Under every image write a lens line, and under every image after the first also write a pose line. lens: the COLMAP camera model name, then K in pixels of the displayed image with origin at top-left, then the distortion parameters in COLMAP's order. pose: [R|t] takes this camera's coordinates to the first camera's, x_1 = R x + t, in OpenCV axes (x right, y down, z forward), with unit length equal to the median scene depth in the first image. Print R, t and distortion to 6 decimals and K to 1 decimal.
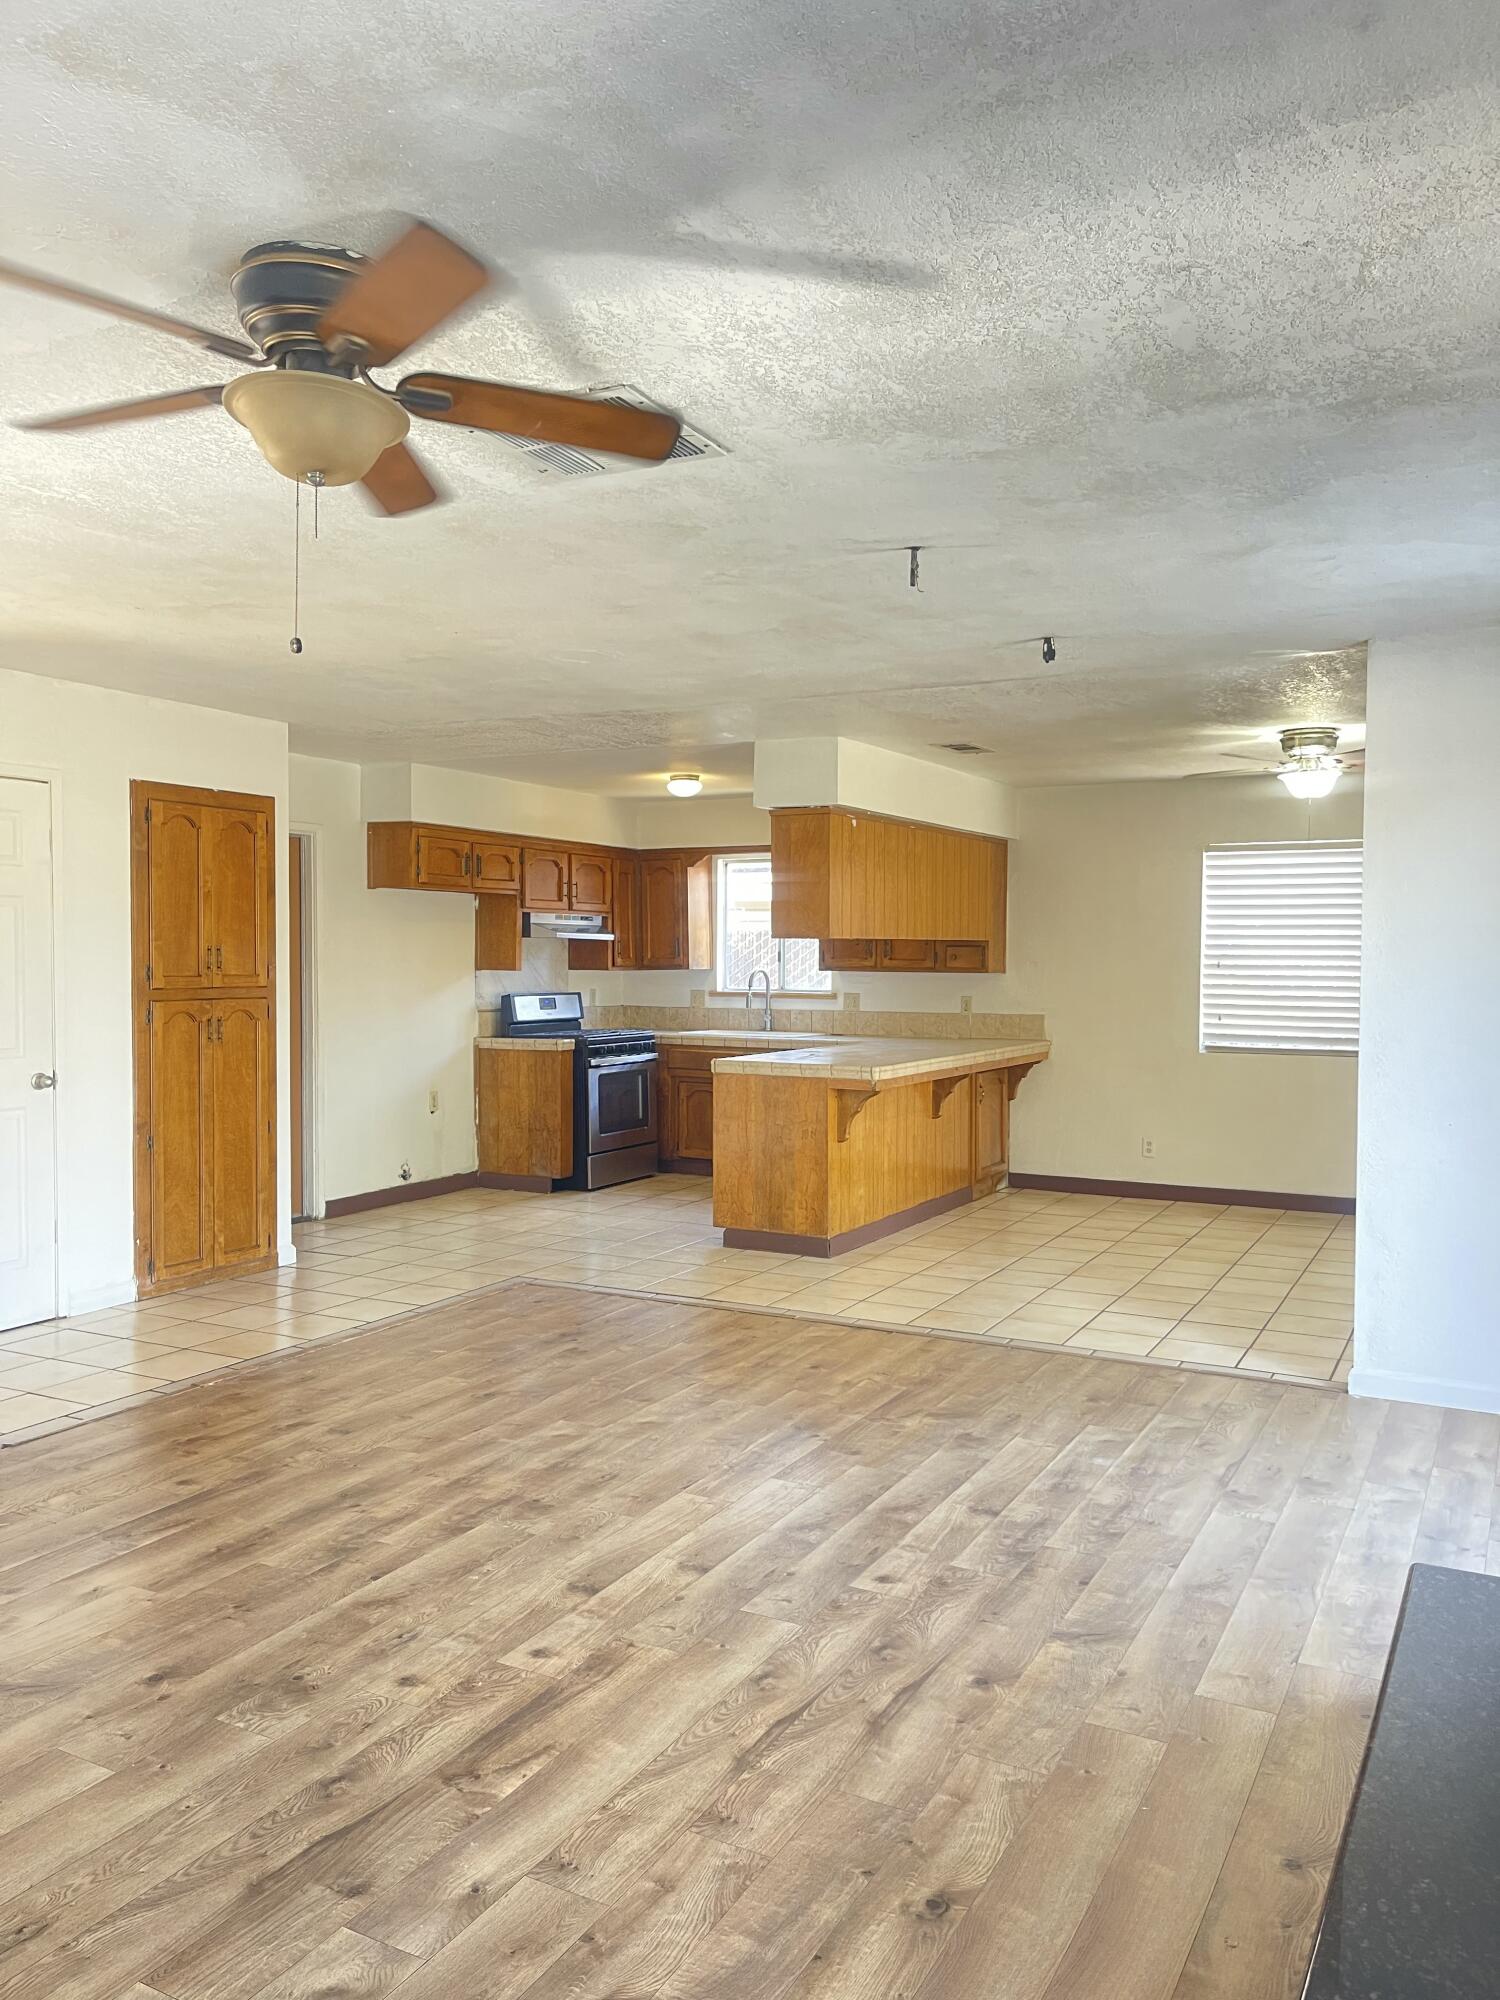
lens RADIAL K [[1515.9, 0, 758.3], [0, 1515.9, 1001.4], [0, 0, 1]] dist [0.062209, -0.061101]
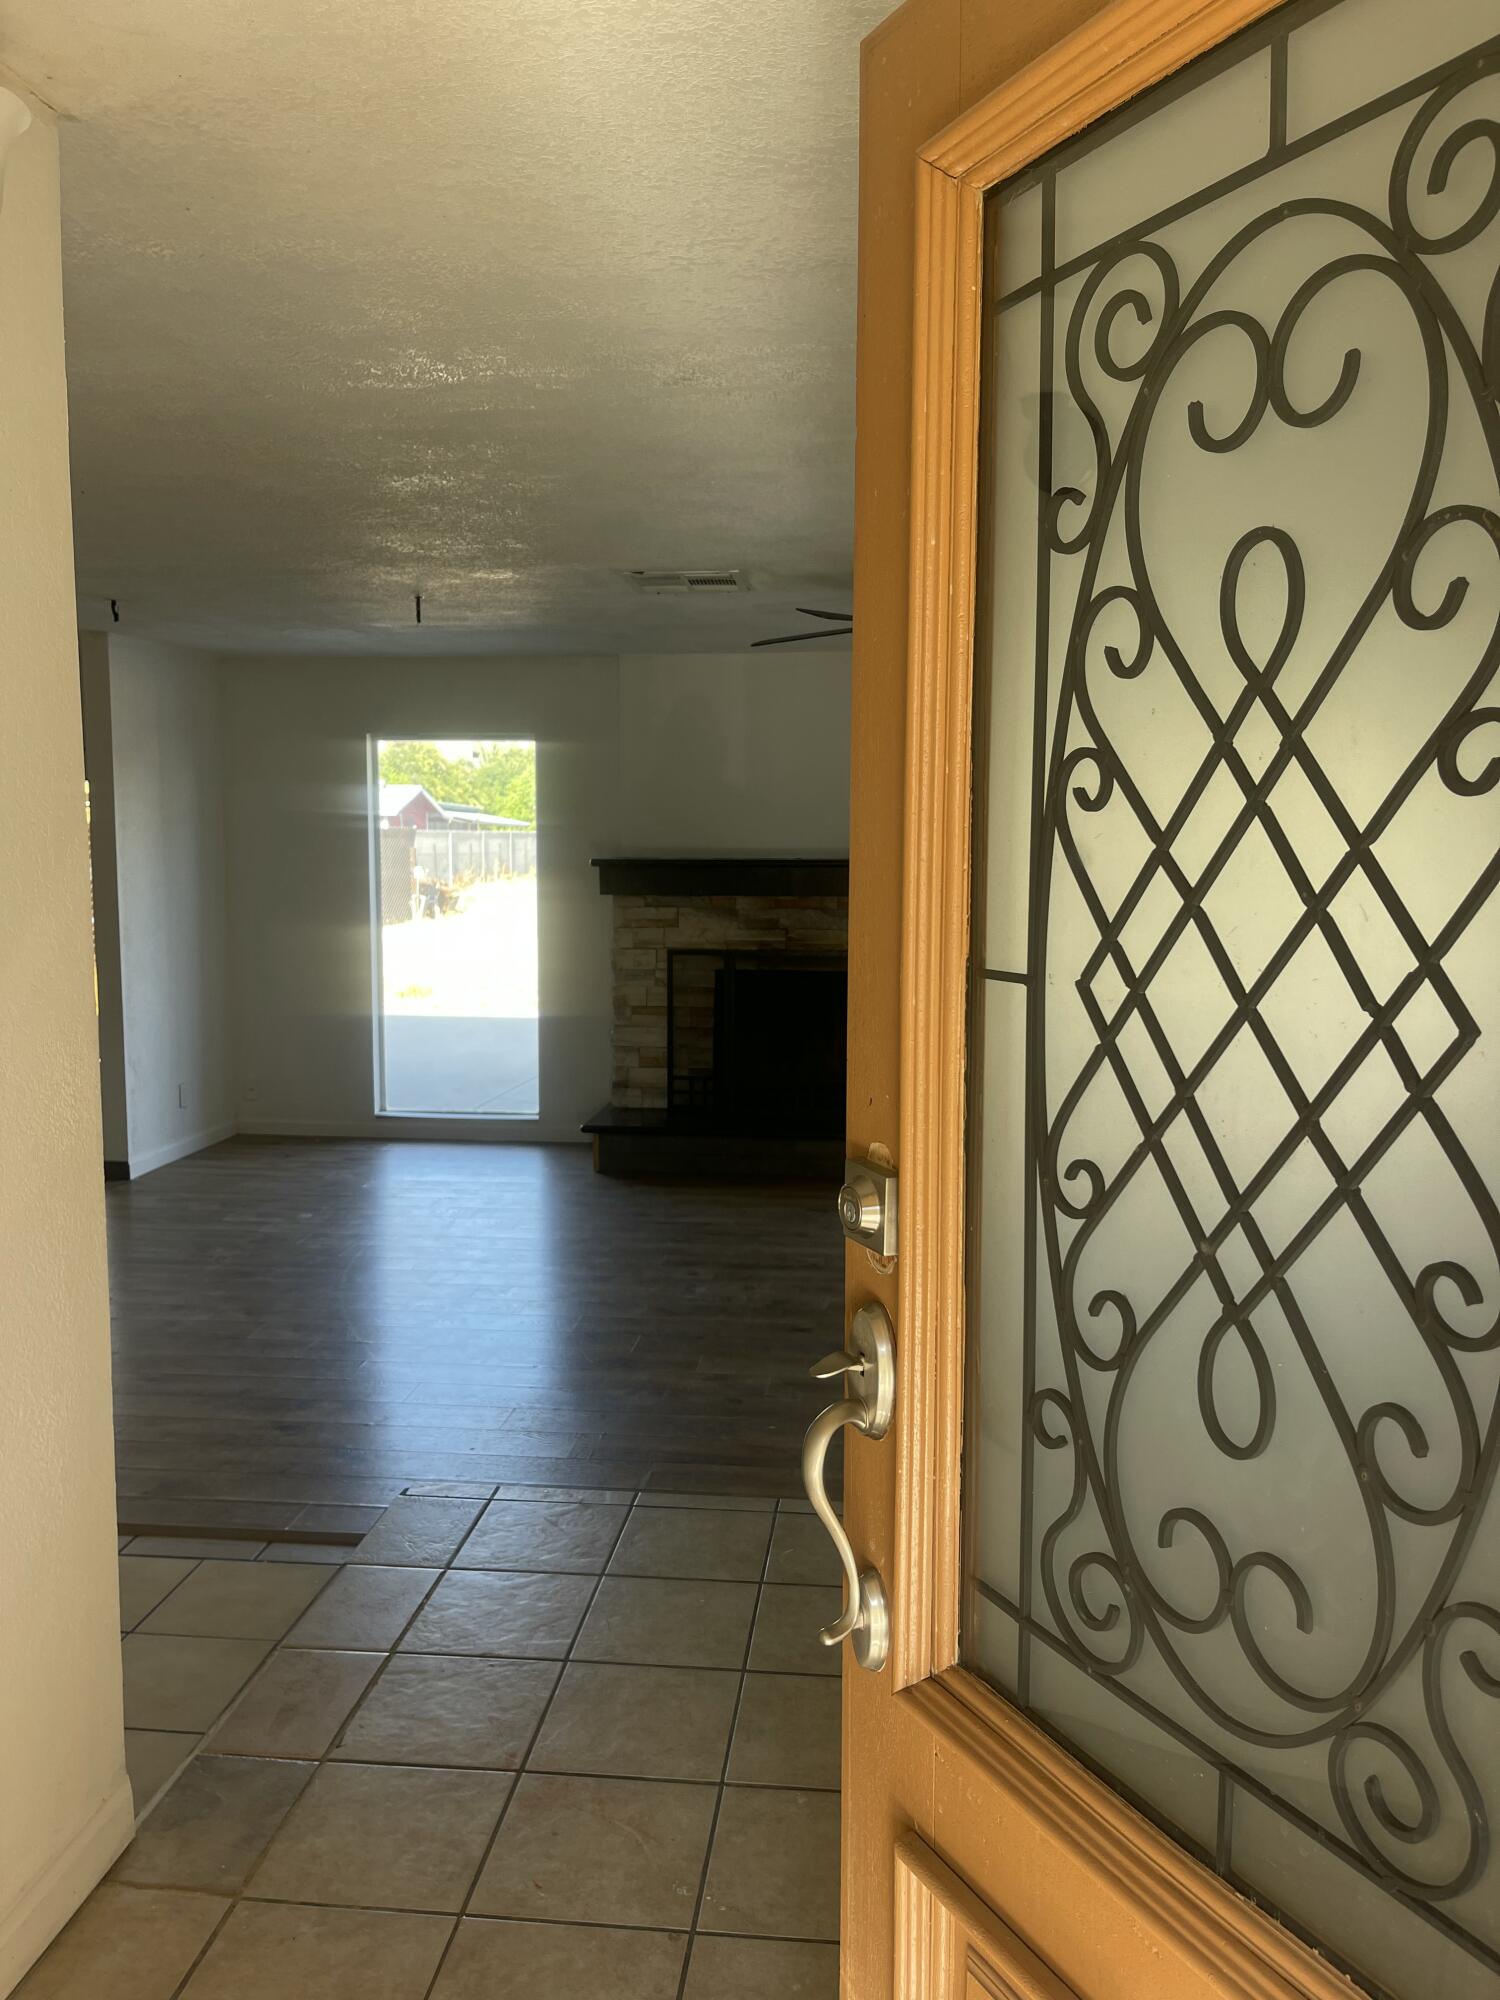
lens RADIAL K [[1515.9, 0, 758.3], [0, 1515.9, 1001.4], [0, 0, 1]] dist [0.062209, -0.061101]
pose [[-0.368013, -0.109846, 0.923309, -1.846574], [0.021811, 0.991704, 0.126676, -0.116710], [-0.929565, 0.066757, -0.362564, 1.617774]]
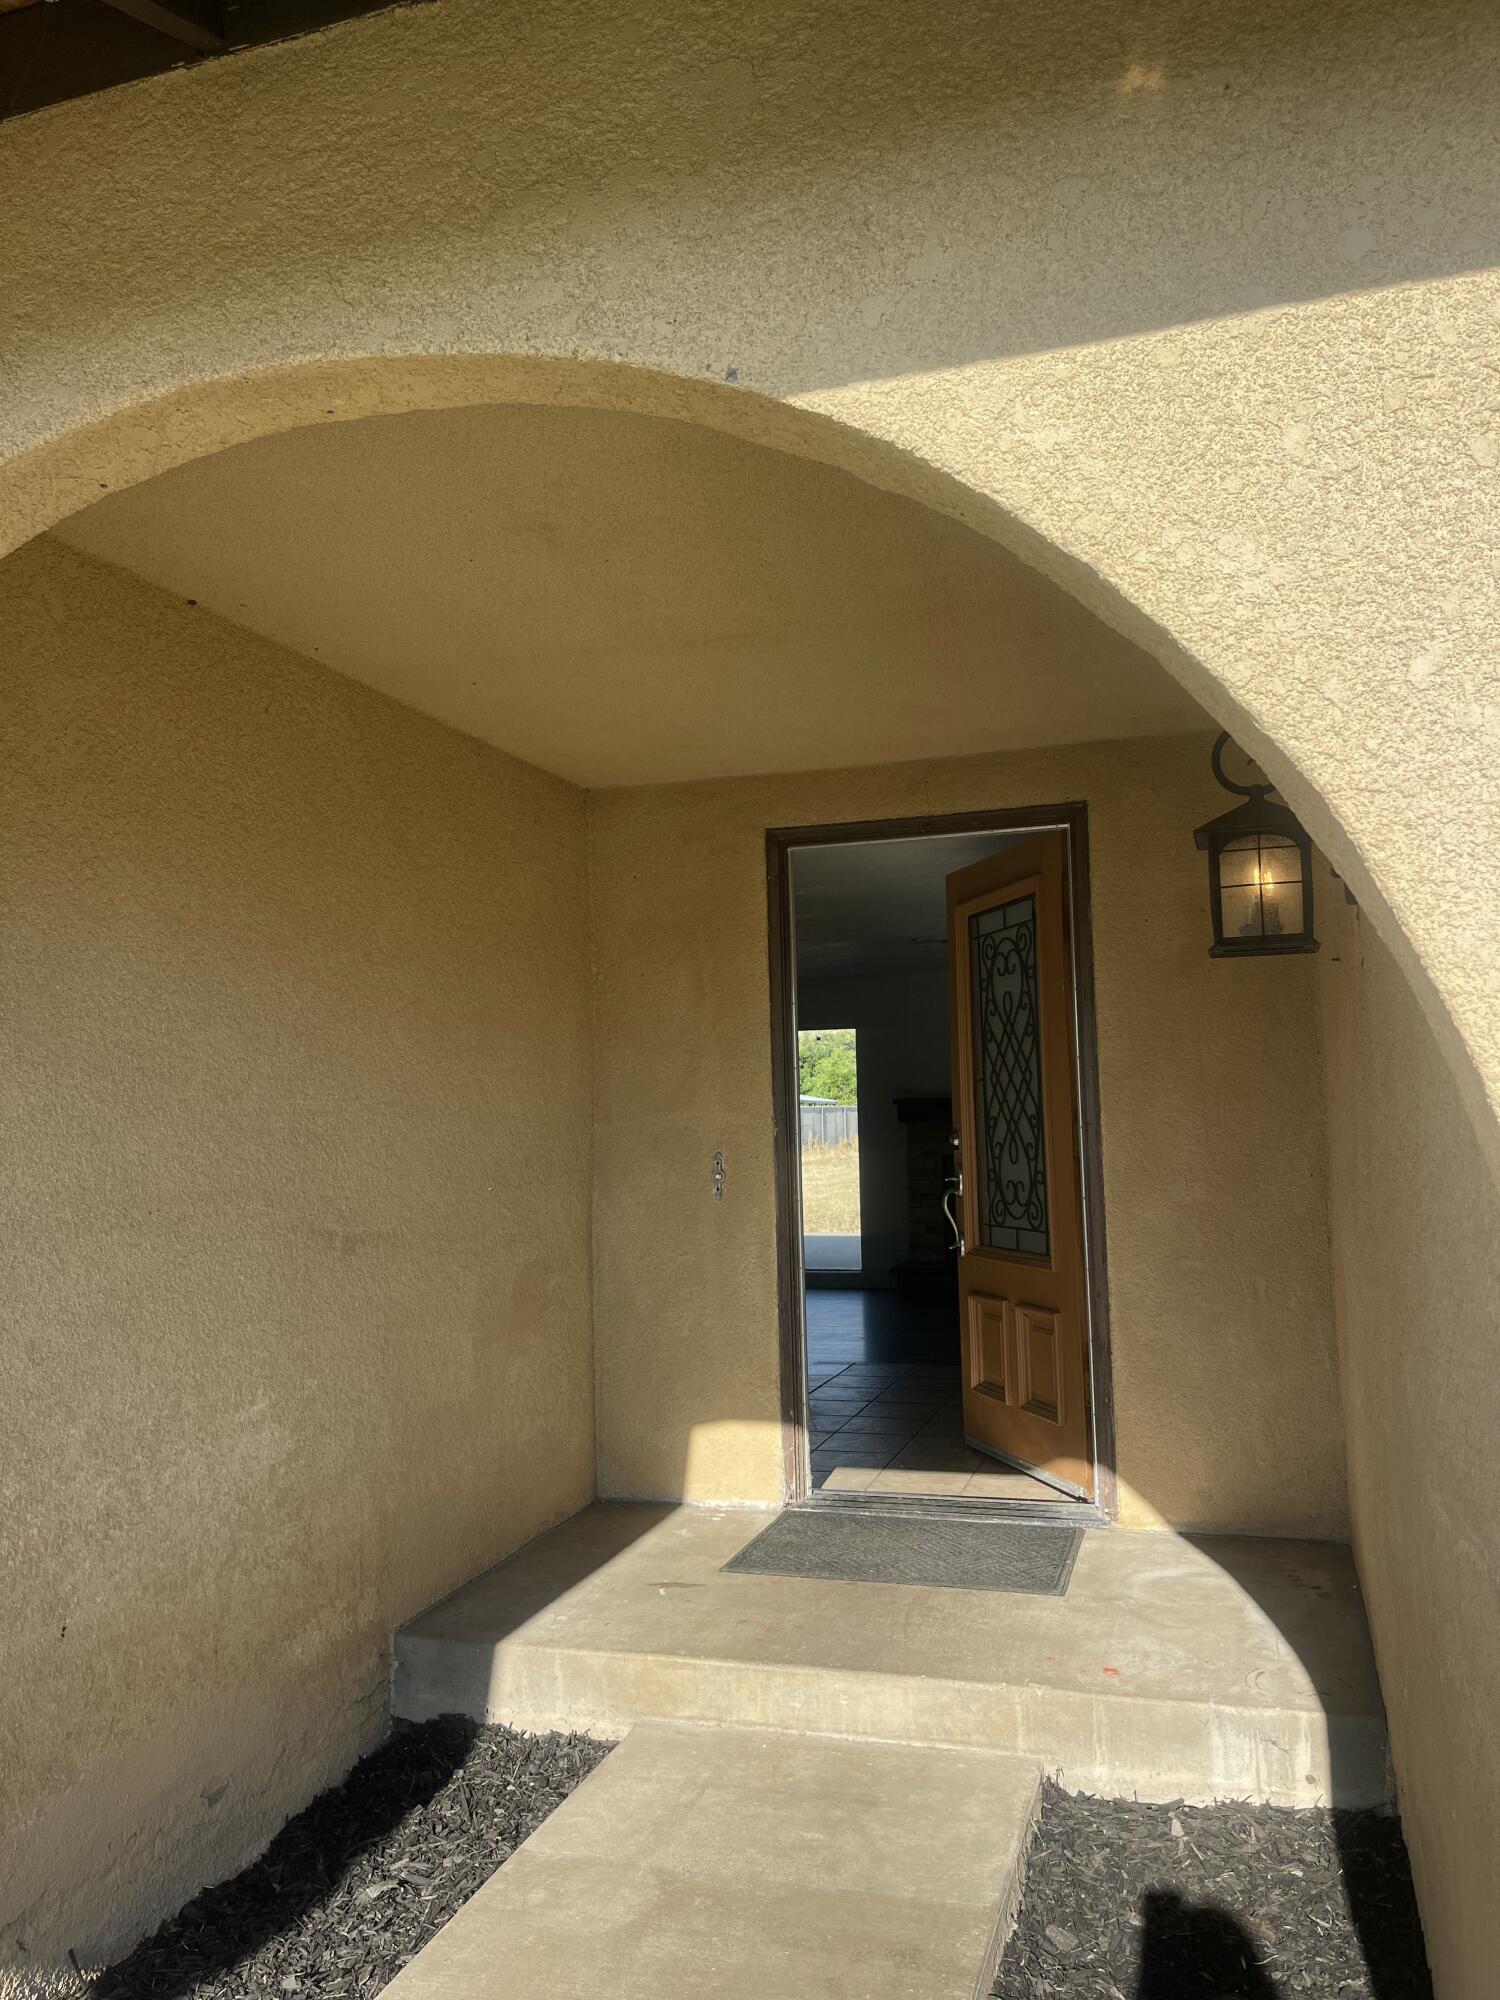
lens RADIAL K [[1515.9, 0, 758.3], [0, 1515.9, 1001.4], [0, 0, 1]] dist [0.062209, -0.061101]
pose [[-0.177007, 0.071757, 0.981590, -3.261523], [0.052812, 0.996594, -0.063331, -0.063316], [-0.982792, 0.040629, -0.180194, 2.000107]]
